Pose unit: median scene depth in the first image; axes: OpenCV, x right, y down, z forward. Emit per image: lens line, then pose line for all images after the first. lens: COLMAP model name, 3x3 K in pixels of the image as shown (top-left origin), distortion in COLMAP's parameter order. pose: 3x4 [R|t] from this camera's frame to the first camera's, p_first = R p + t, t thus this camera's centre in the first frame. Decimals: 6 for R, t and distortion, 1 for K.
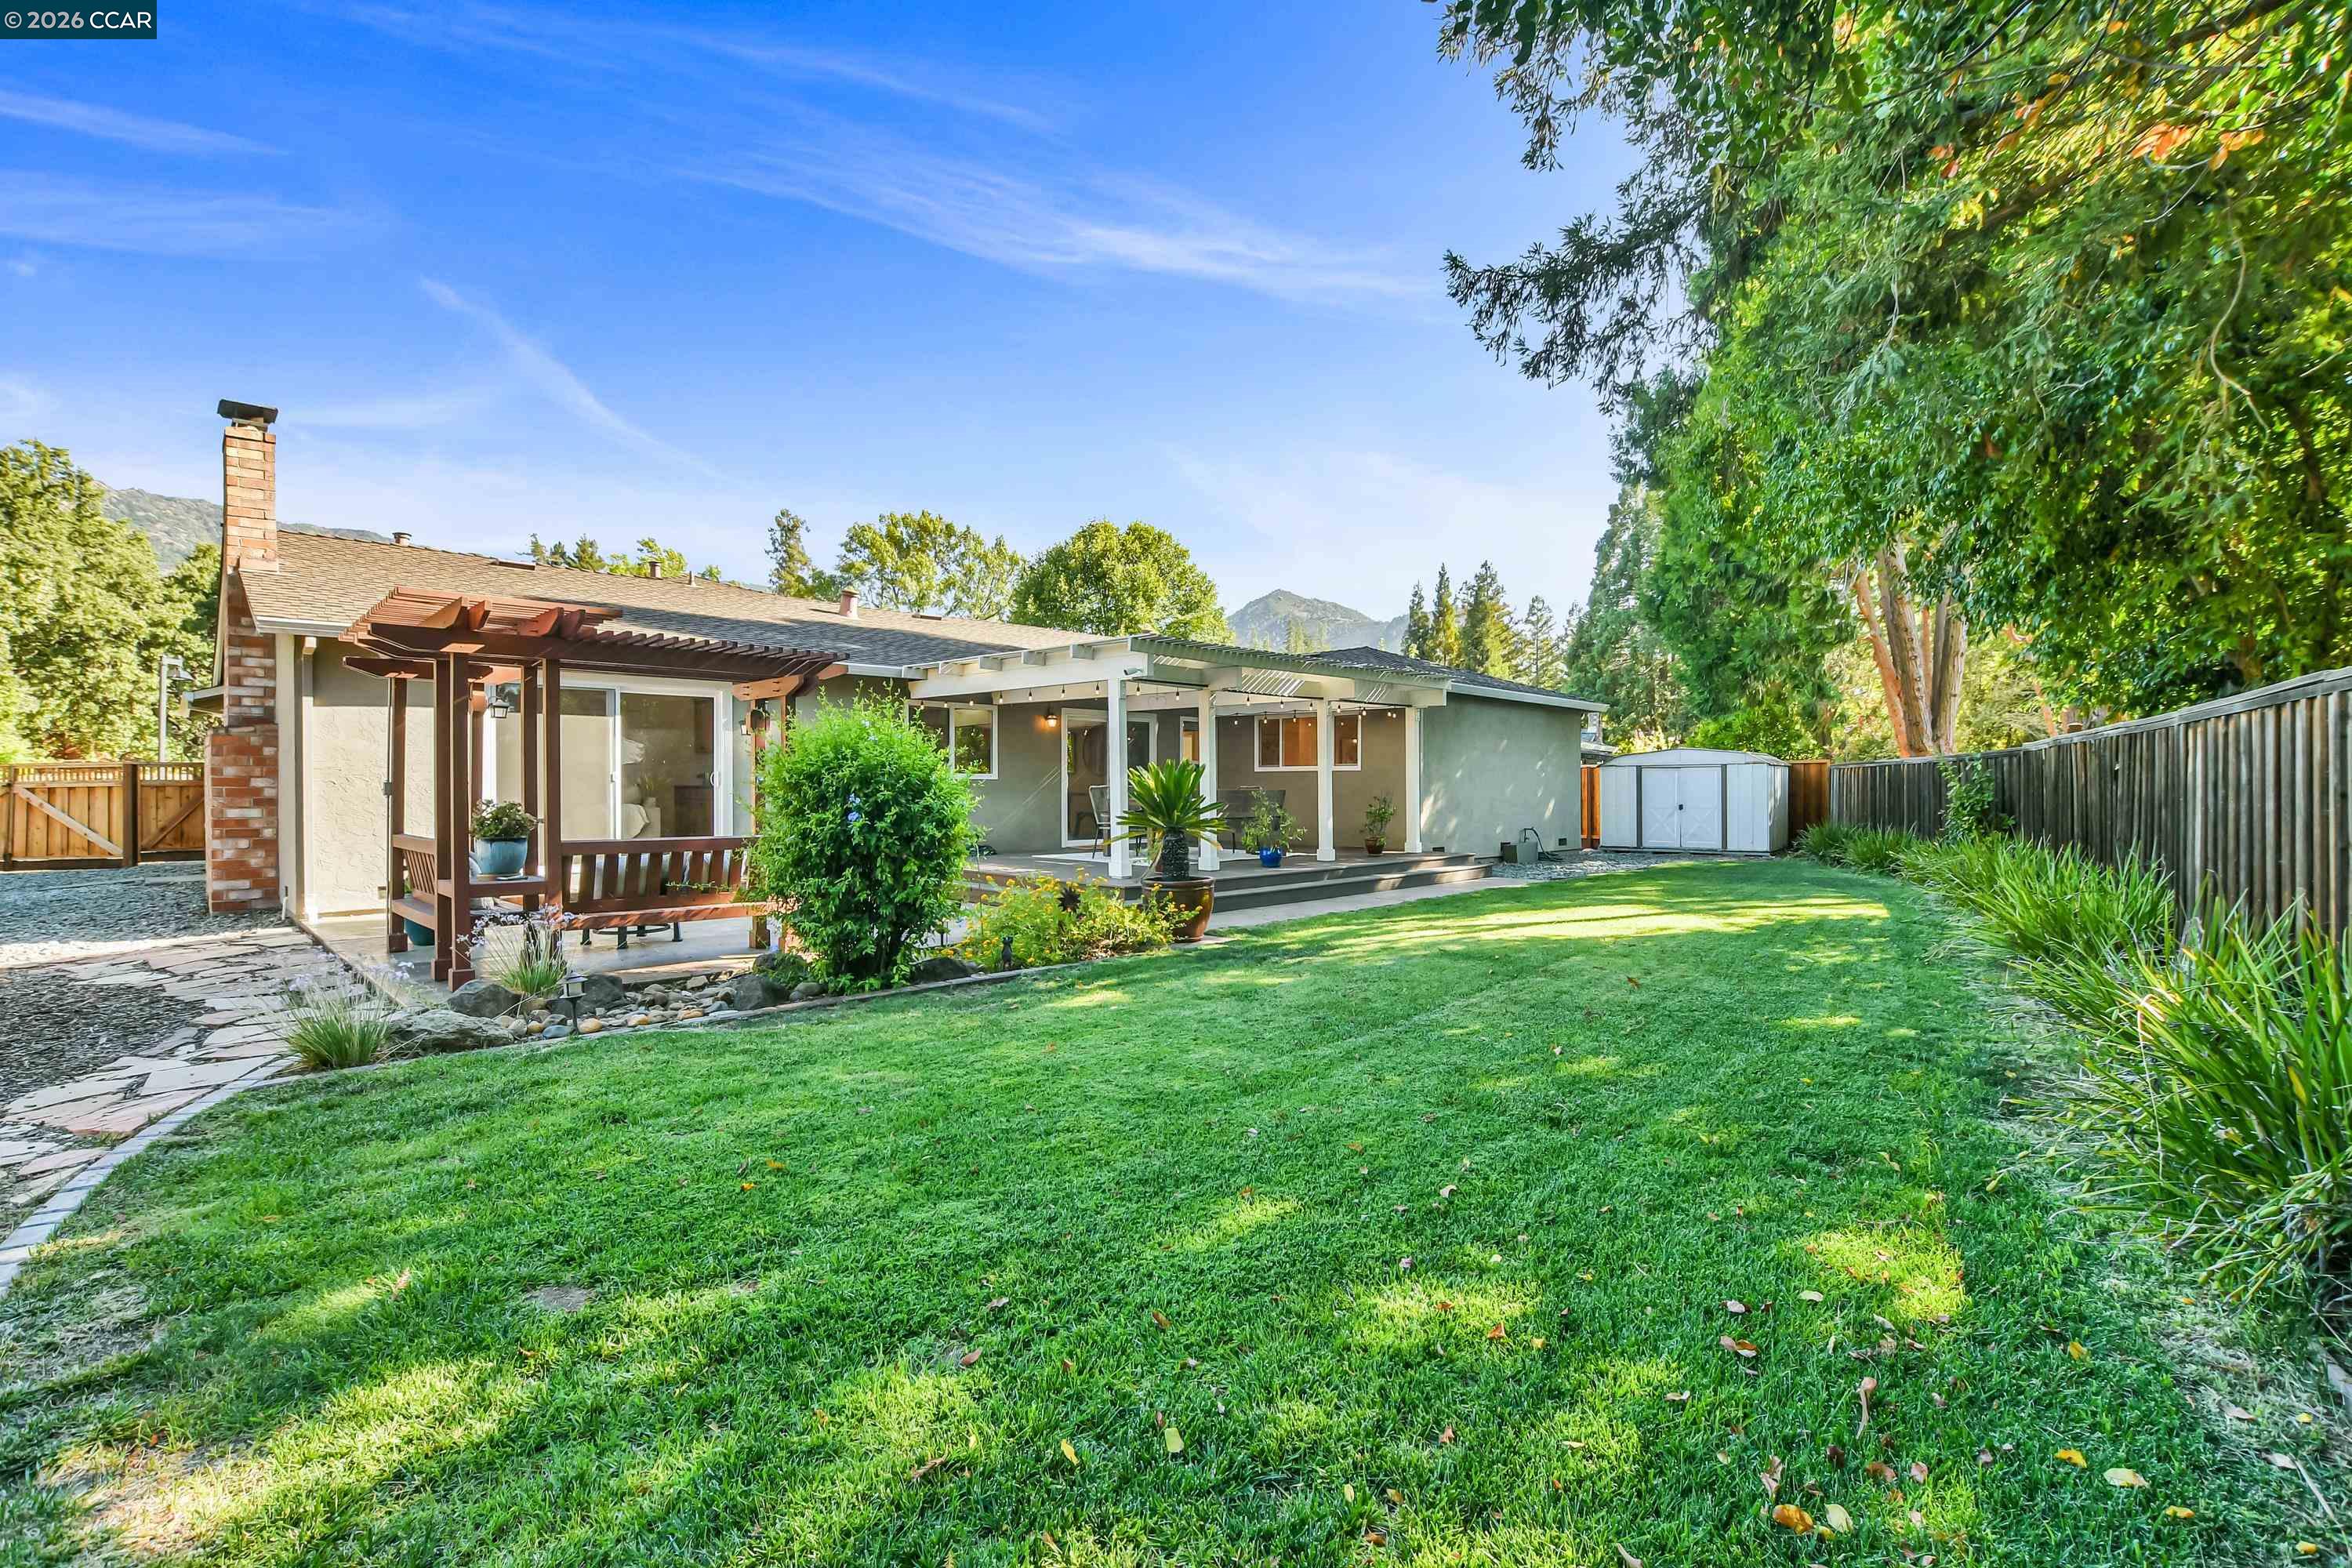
lens RADIAL K [[1061.5, 0, 1167.0], [0, 1061.5, 790.8], [0, 0, 1]] dist [-0.013109, -0.000082]
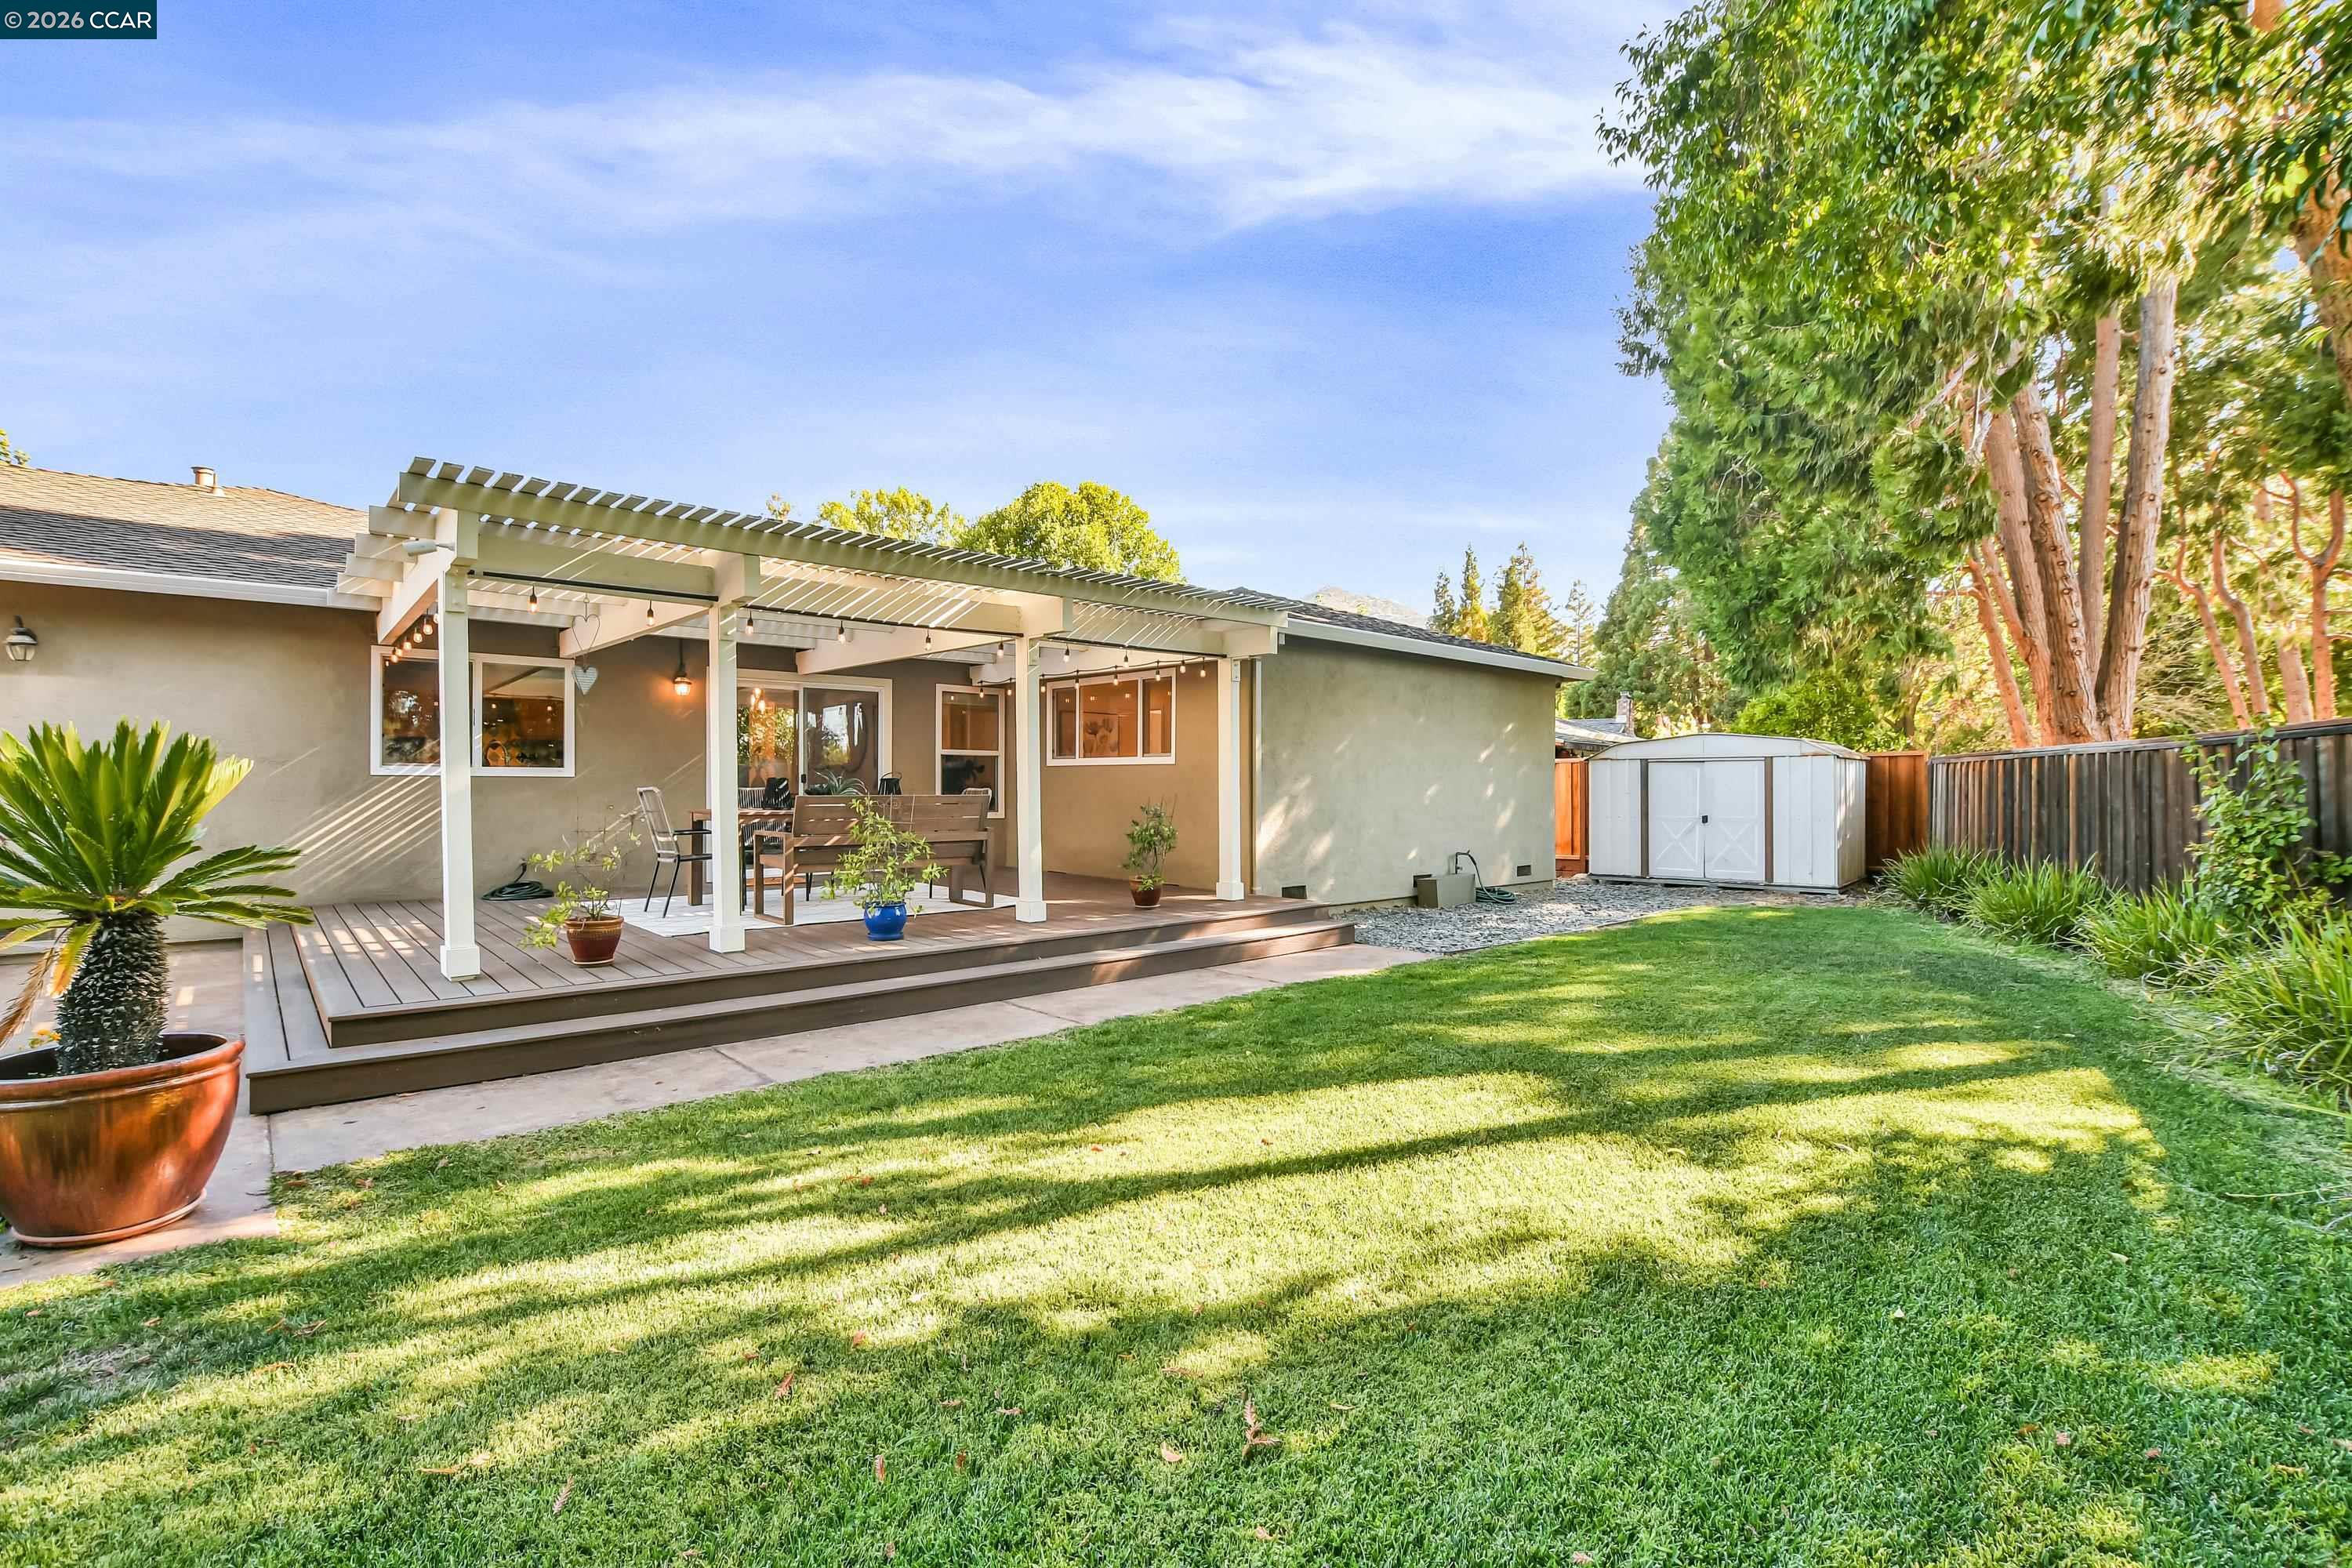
lens RADIAL K [[1058.9, 0, 1170.5], [0, 1058.9, 782.0], [0, 0, 1]] dist [-0.011745, -0.000046]
pose [[0.998935, 0.002044, -0.046095, 0.168993], [-0.002328, 0.999979, -0.006104, -0.003778], [0.046081, 0.006205, 0.998918, 0.297045]]
